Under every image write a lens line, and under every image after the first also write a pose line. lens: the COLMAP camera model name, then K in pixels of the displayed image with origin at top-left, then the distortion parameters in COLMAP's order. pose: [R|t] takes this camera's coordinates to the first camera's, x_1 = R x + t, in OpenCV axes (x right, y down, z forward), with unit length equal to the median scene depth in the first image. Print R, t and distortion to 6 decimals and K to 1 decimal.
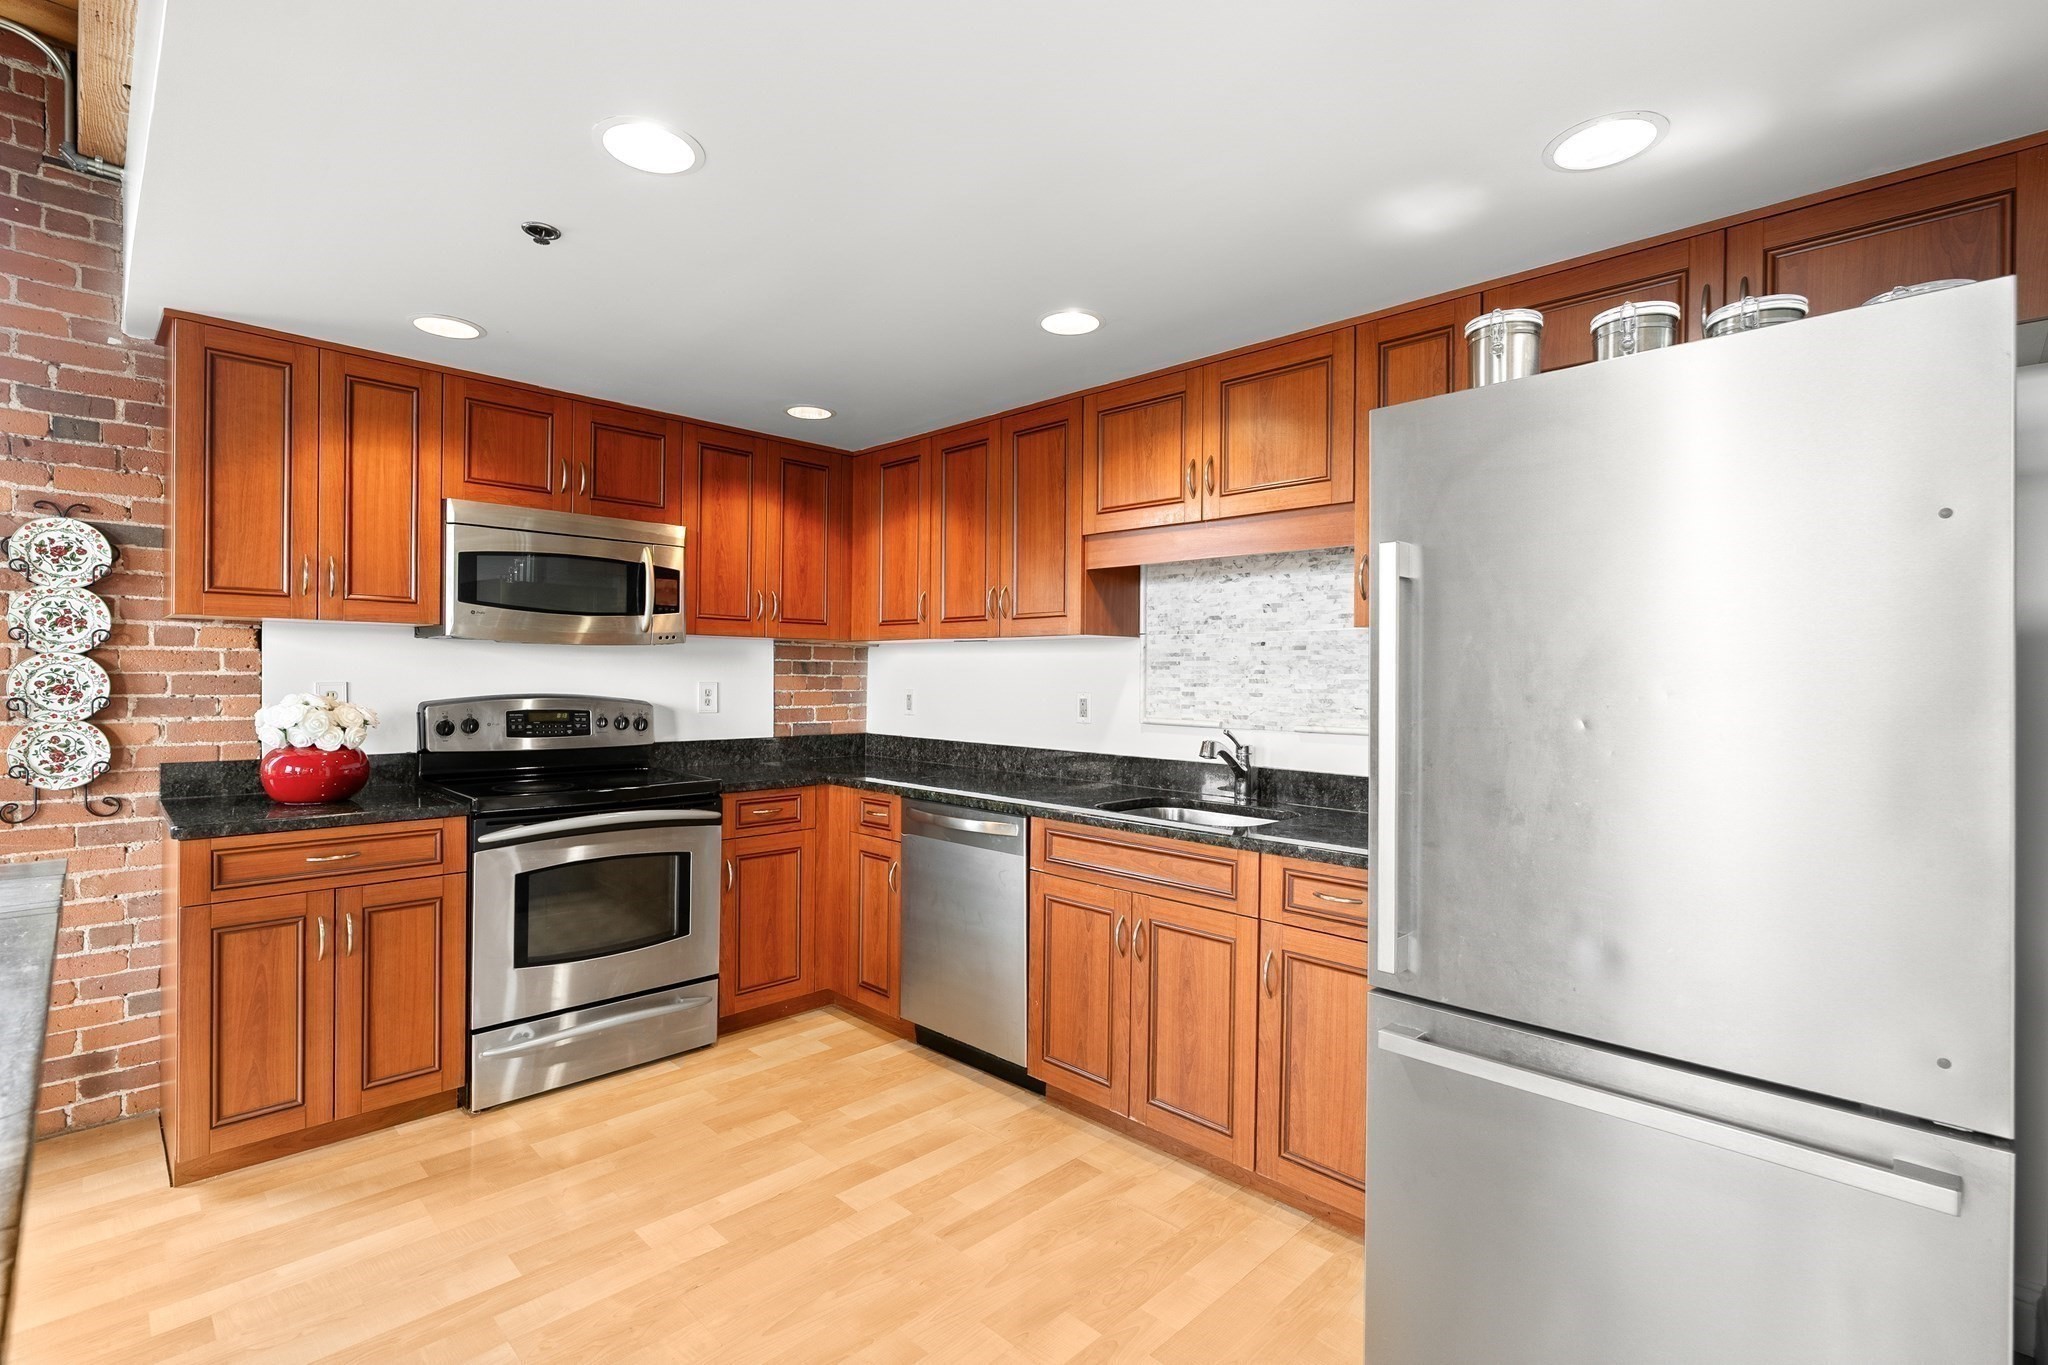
lens RADIAL K [[938.0, 0, 1019.8], [0, 938.0, 679.2], [0, 0, 1]] dist [0.002743, 0.000903]
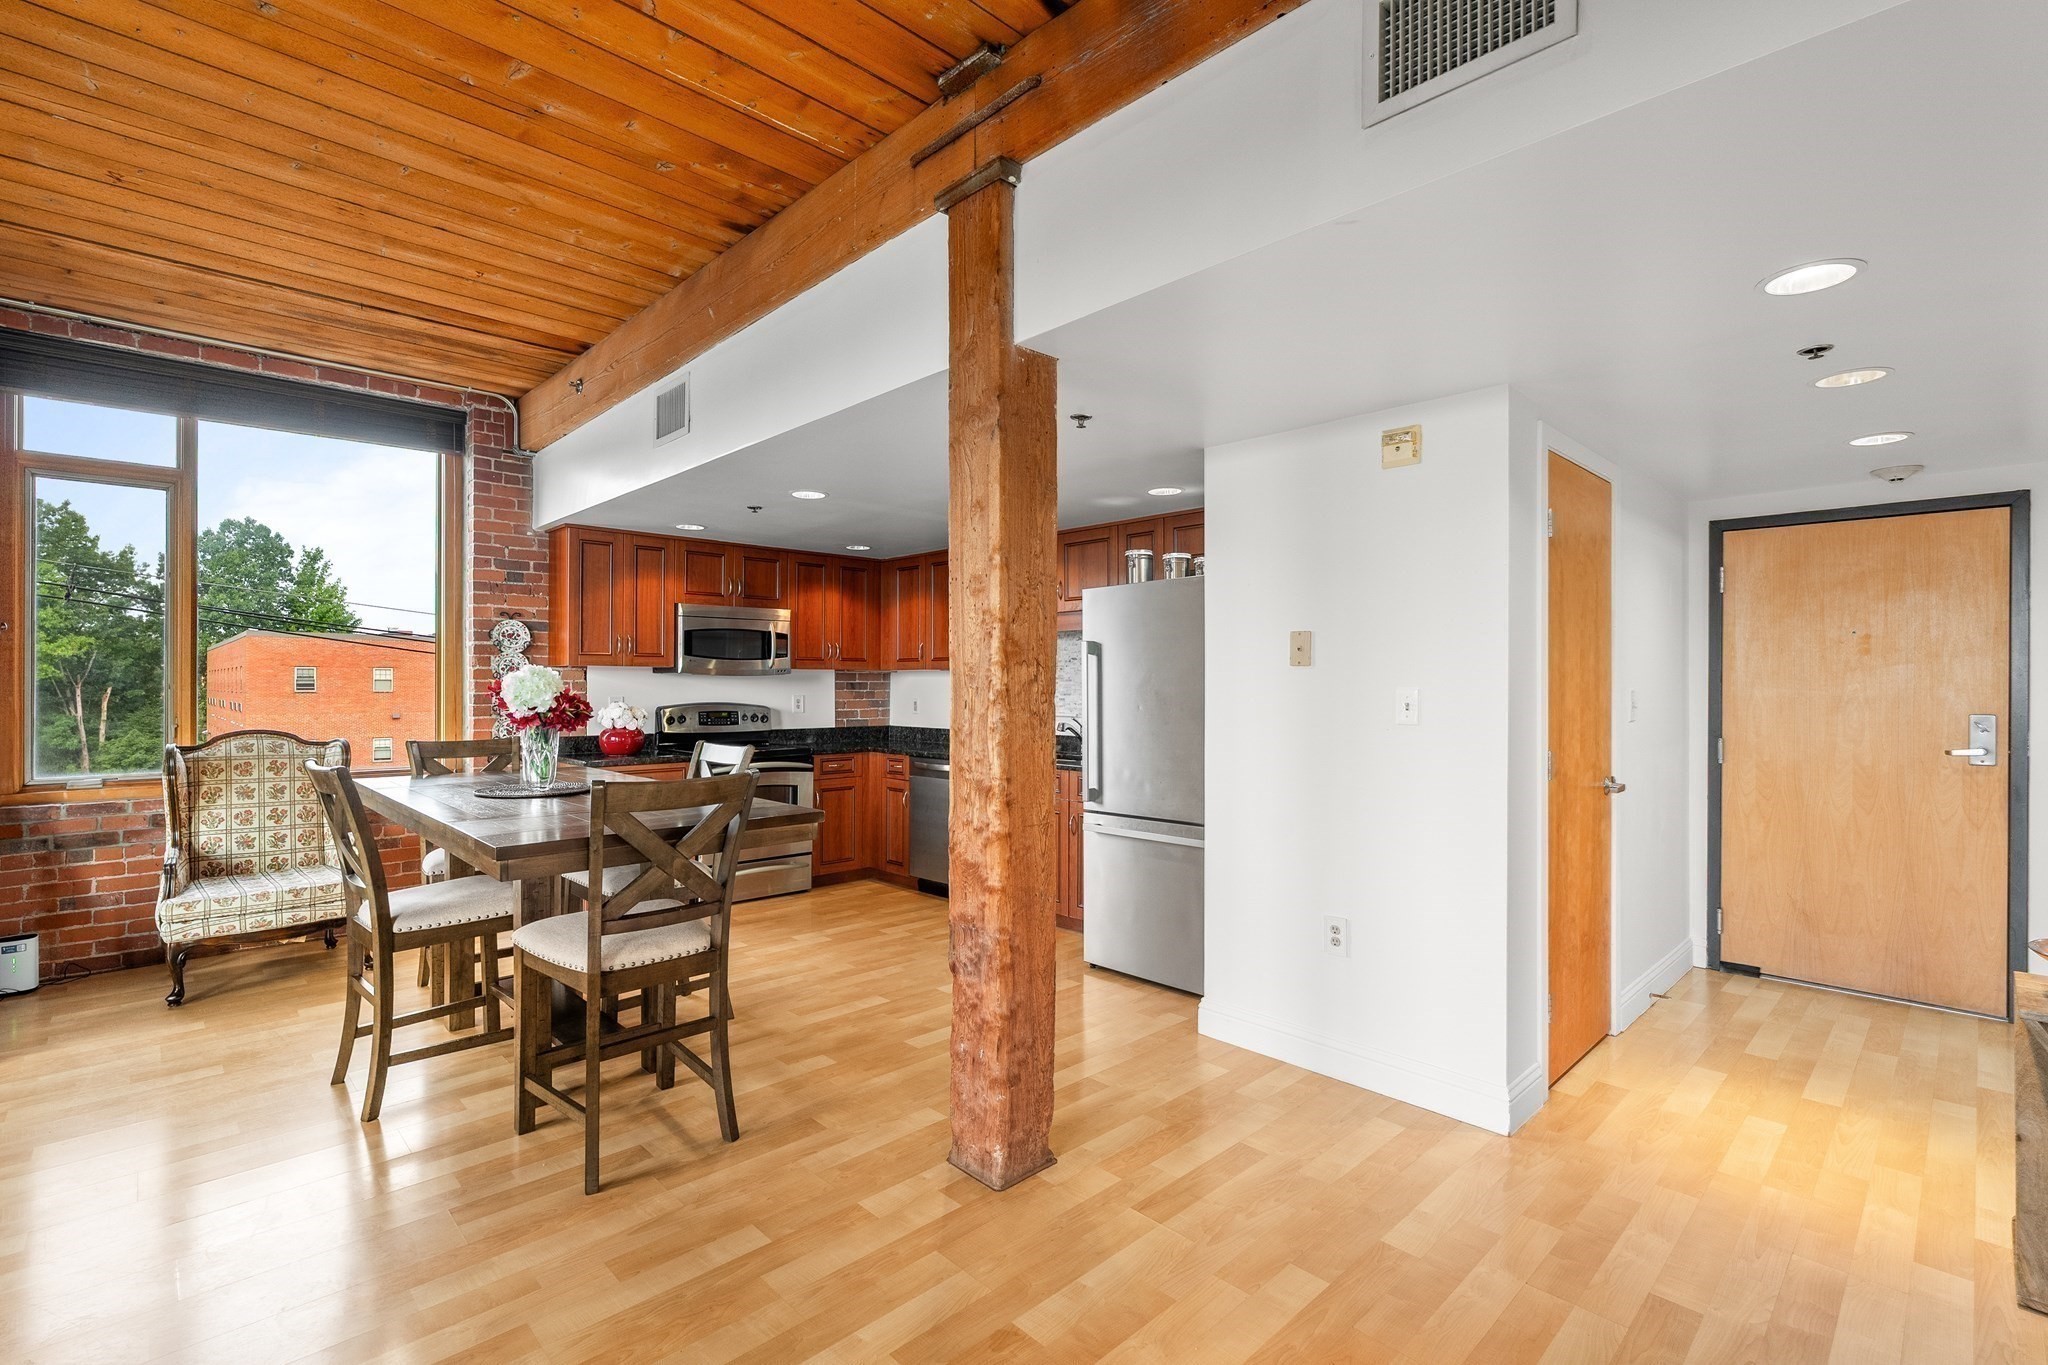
lens RADIAL K [[938.0, 0, 1024.6], [0, 938.0, 677.0], [0, 0, 1]] dist [0.002743, 0.000903]
pose [[0.999849, -0.007055, -0.015871, 0.128531], [0.006847, 0.999891, -0.013118, -0.005718], [0.015962, 0.013008, 0.999788, -0.830404]]
